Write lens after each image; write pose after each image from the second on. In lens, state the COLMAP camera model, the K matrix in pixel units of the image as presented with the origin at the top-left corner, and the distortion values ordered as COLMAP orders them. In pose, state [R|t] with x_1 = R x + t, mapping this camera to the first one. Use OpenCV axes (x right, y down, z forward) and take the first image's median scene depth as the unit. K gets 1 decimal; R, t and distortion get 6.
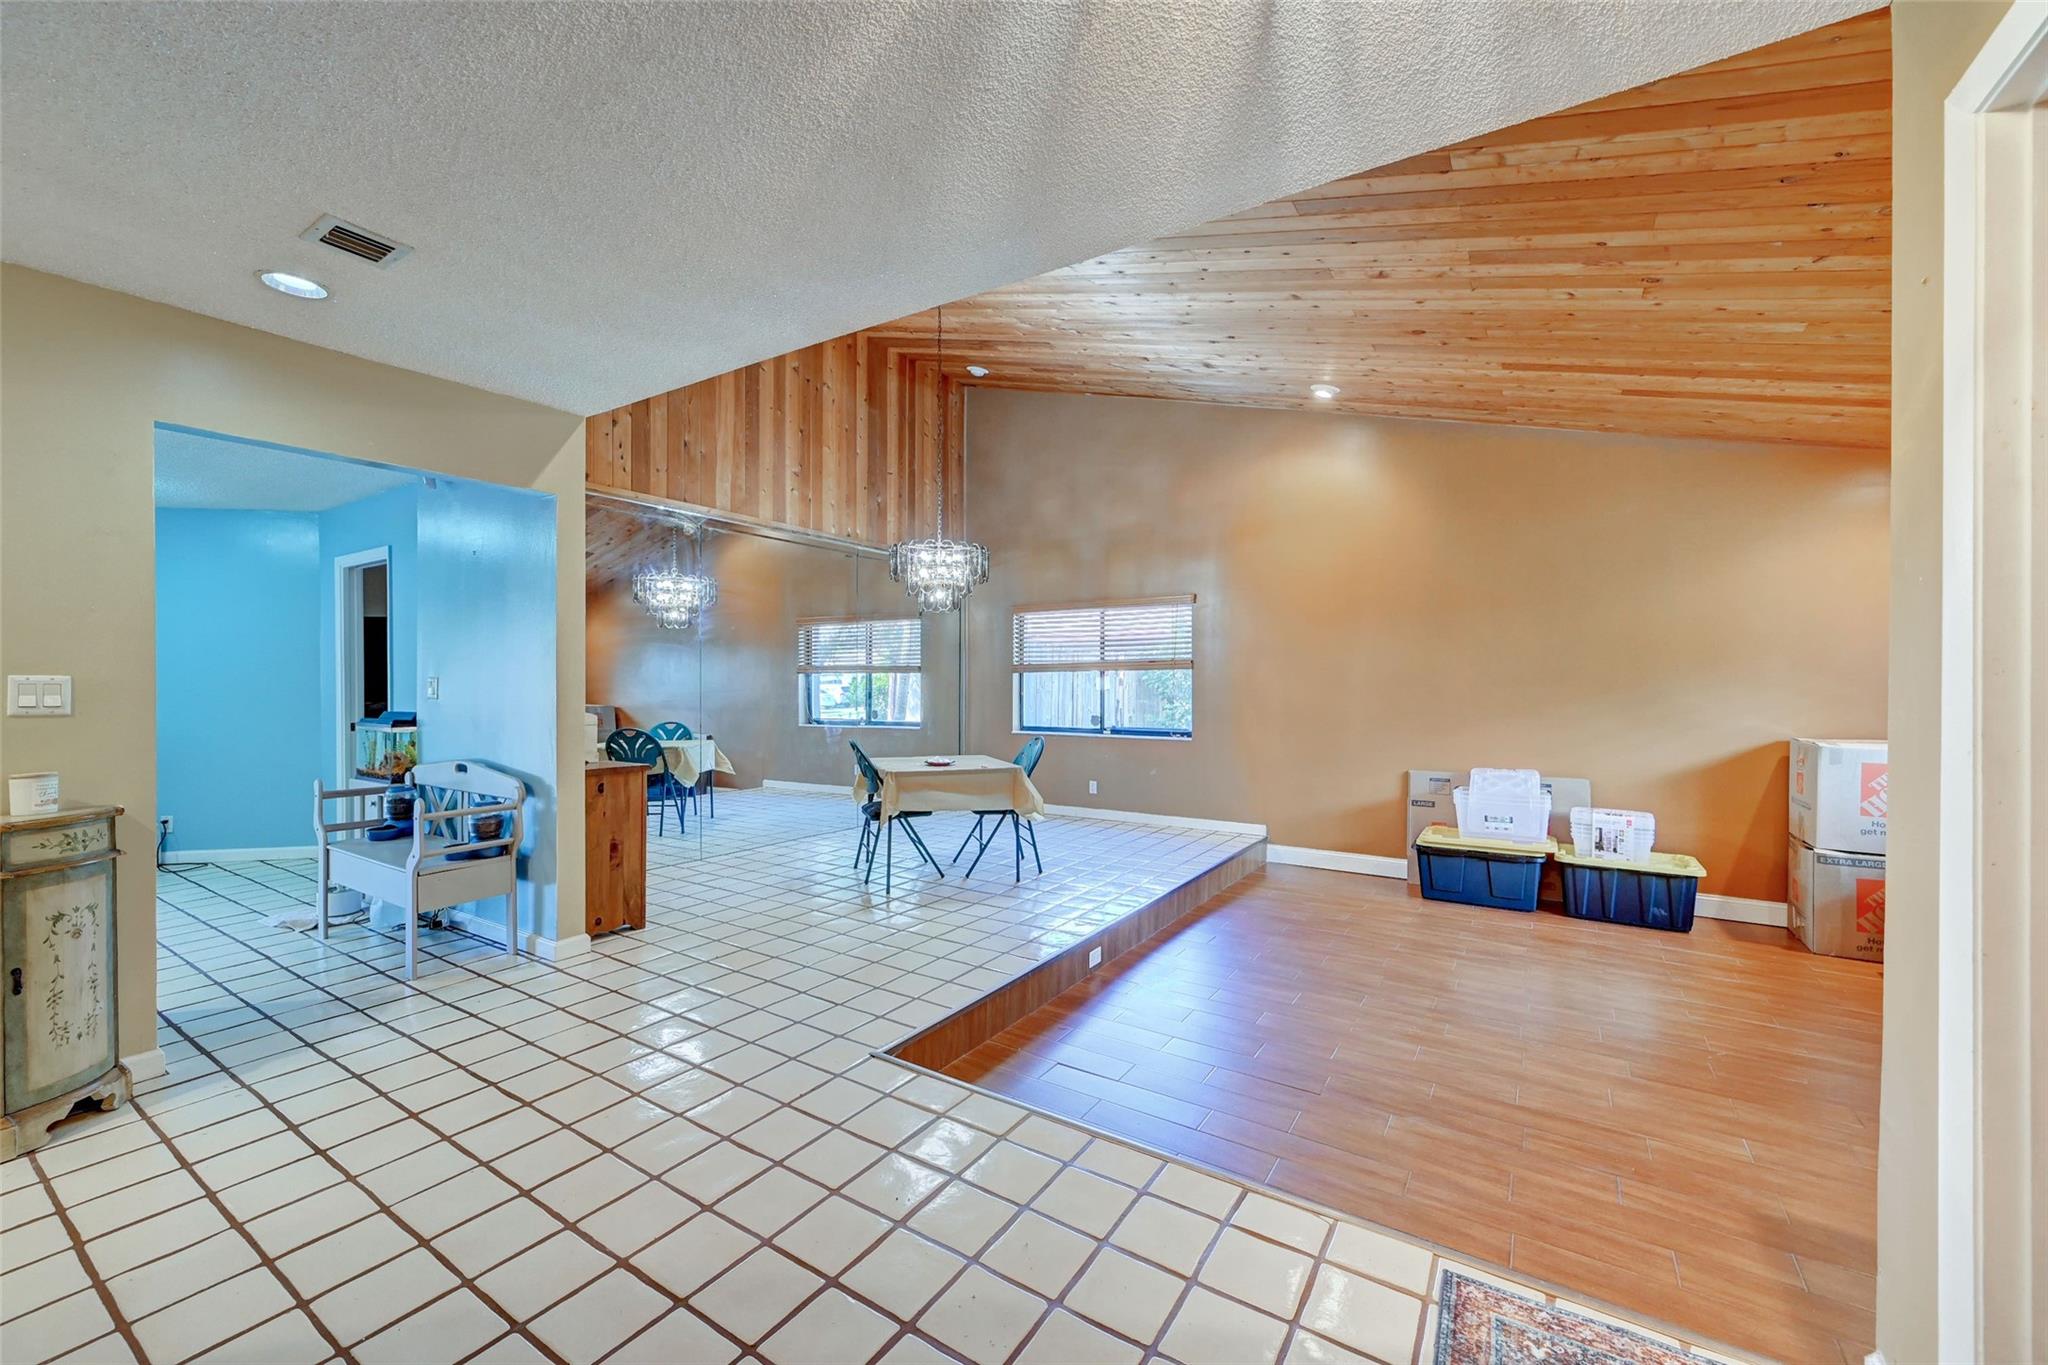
lens RADIAL K [[814.7, 0, 1020.1], [0, 814.7, 687.7], [0, 0, 1]] dist [0.003251, 0.000101]
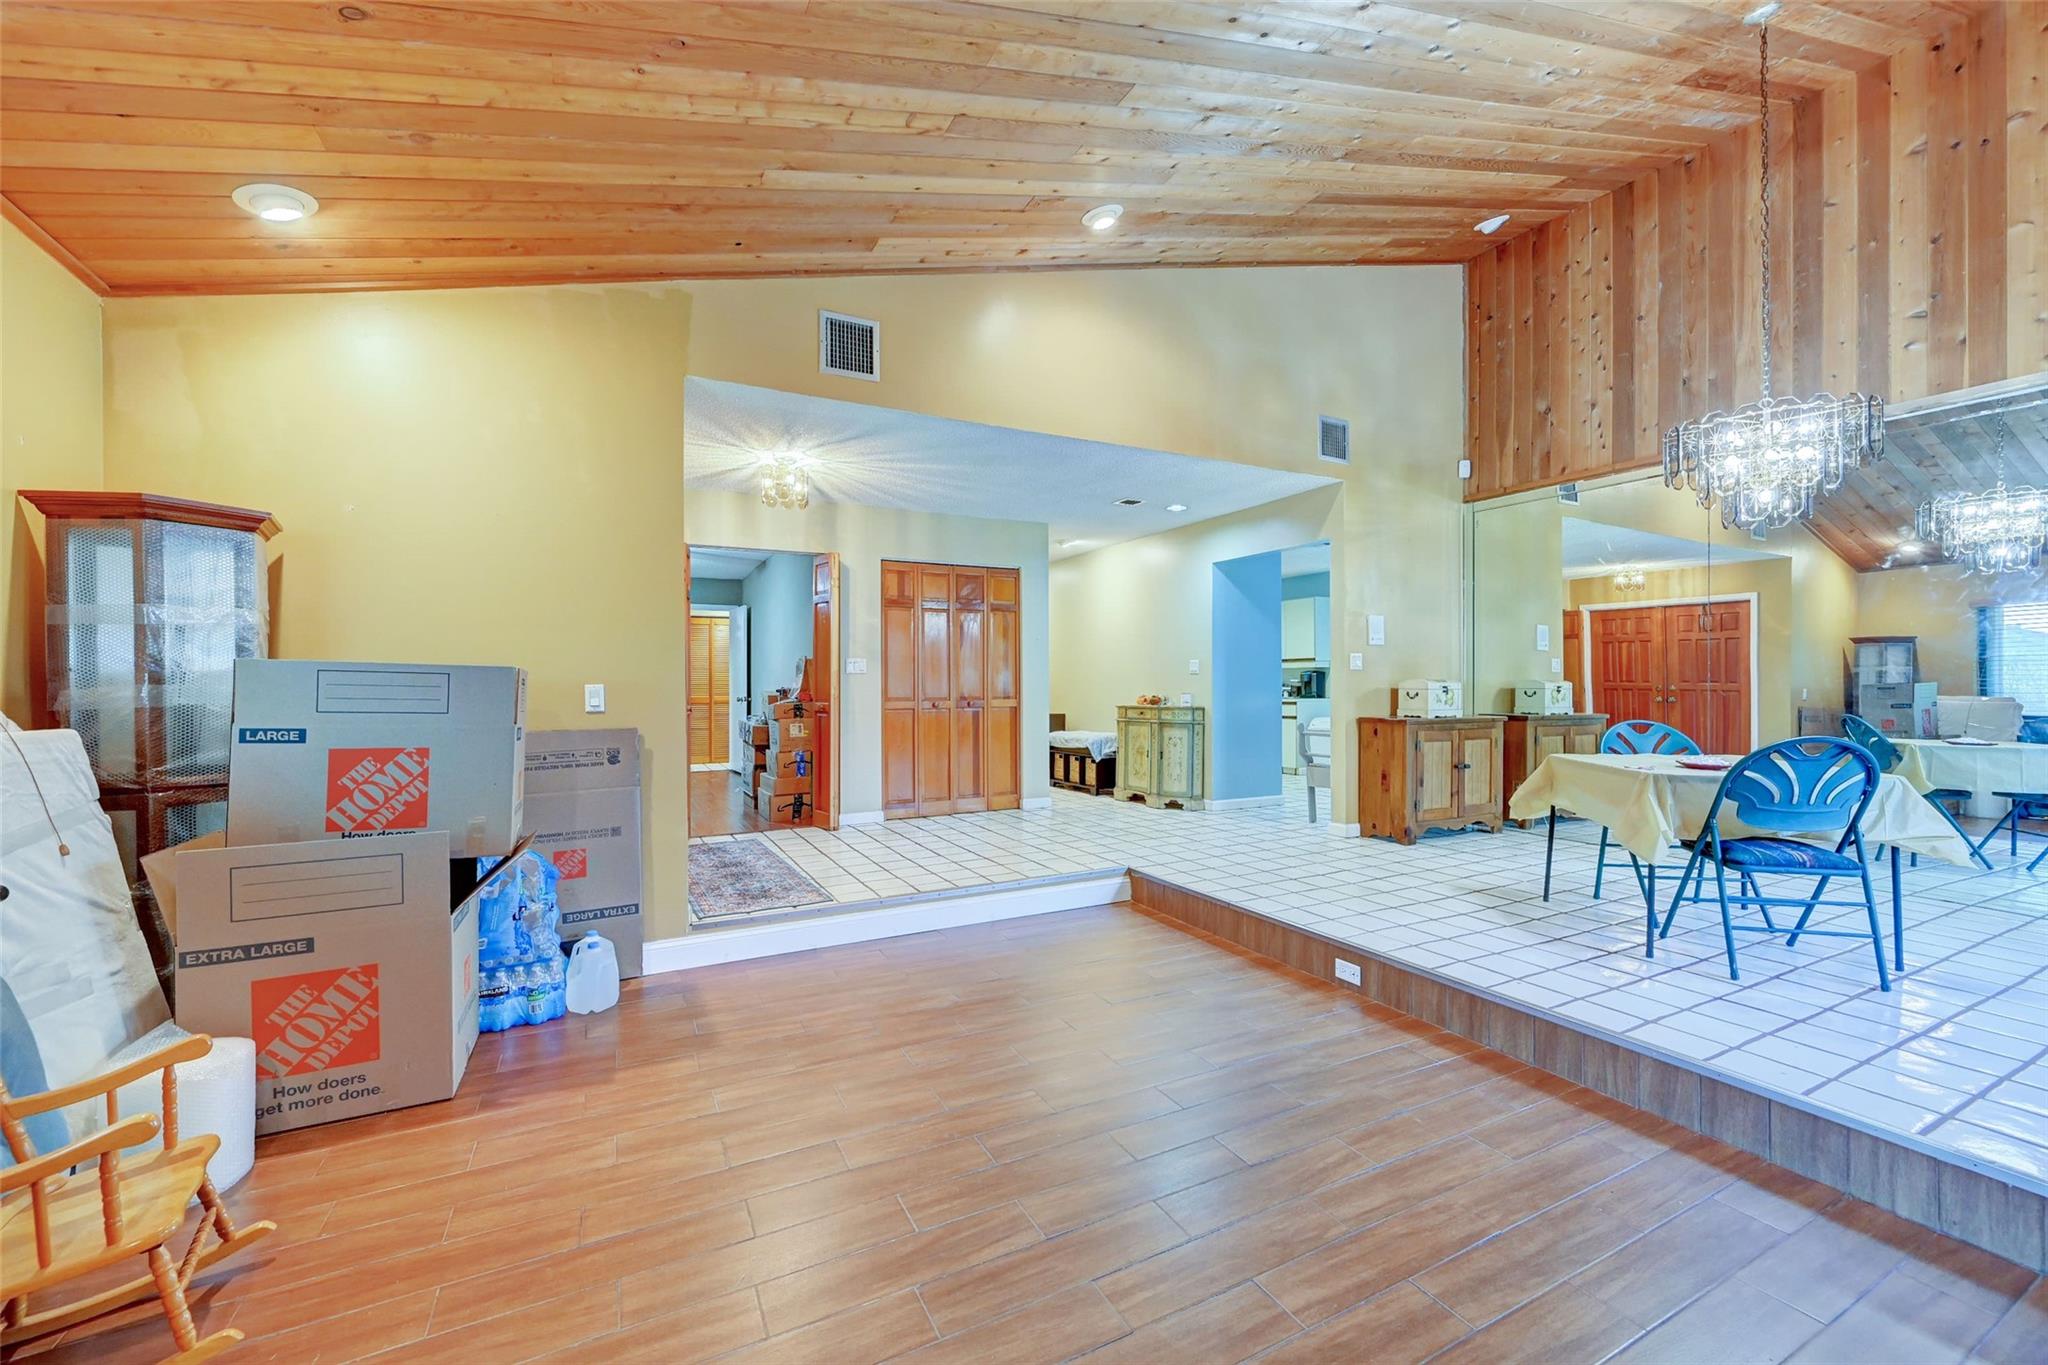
lens RADIAL K [[814.7, 0, 1031.4], [0, 814.7, 687.4], [0, 0, 1]] dist [0.003251, 0.000101]
pose [[-0.496999, 0.009066, -0.867704, 0.712851], [-0.002707, 0.999924, 0.011998, 0.021687], [0.867747, 0.008312, -0.496936, 0.834329]]
